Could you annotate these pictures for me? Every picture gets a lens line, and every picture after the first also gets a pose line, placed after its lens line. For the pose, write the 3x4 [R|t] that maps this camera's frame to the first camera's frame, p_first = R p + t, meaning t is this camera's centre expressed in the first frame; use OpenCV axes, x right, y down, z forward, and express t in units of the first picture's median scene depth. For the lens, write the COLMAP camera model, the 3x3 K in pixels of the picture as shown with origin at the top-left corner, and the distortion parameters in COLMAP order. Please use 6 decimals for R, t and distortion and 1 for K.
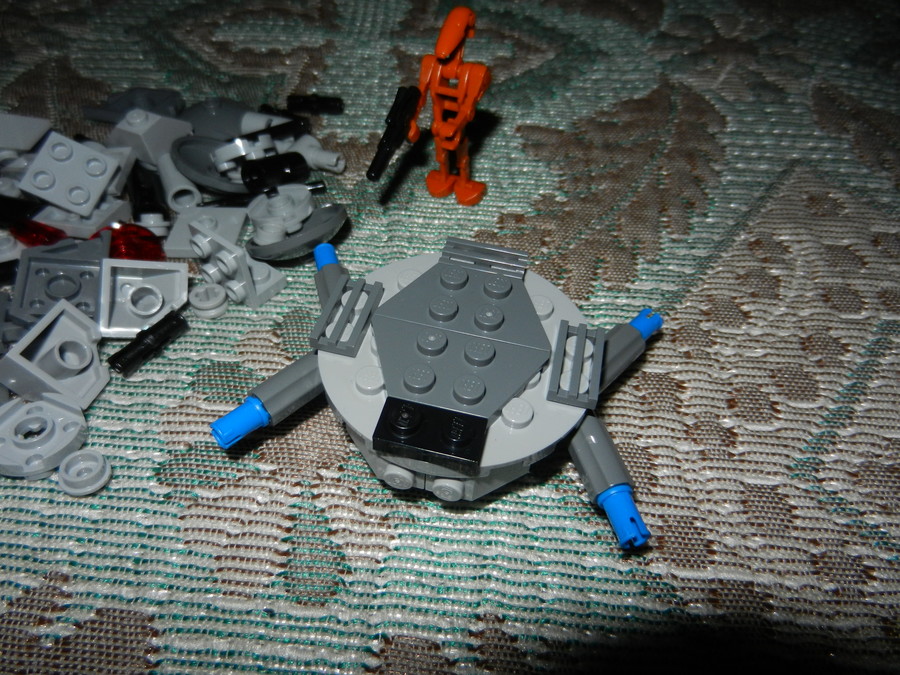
lens RADIAL K [[670.1, 0, 452.2], [0, 670.1, 338.9], [0, 0, 1]] dist [0.020498, -0.007263]
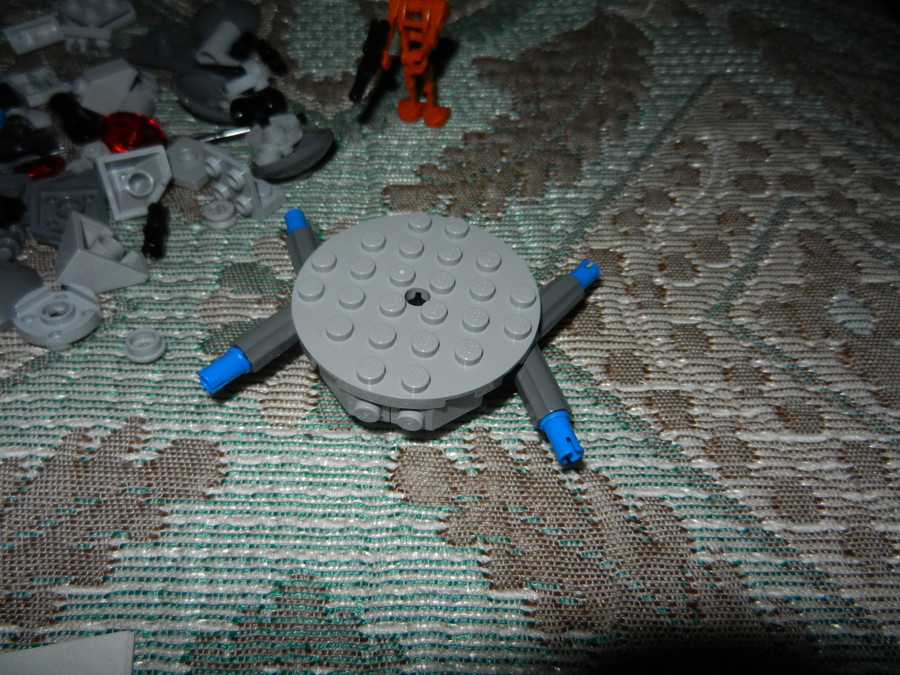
lens RADIAL K [[670.1, 0, 442.6], [0, 670.1, 338.6], [0, 0, 1]] dist [0.020498, -0.007263]
pose [[0.997009, -0.065579, 0.040900, -0.045136], [0.063522, 0.996741, 0.049714, 0.138647], [-0.044027, -0.046968, 0.997926, -0.219892]]
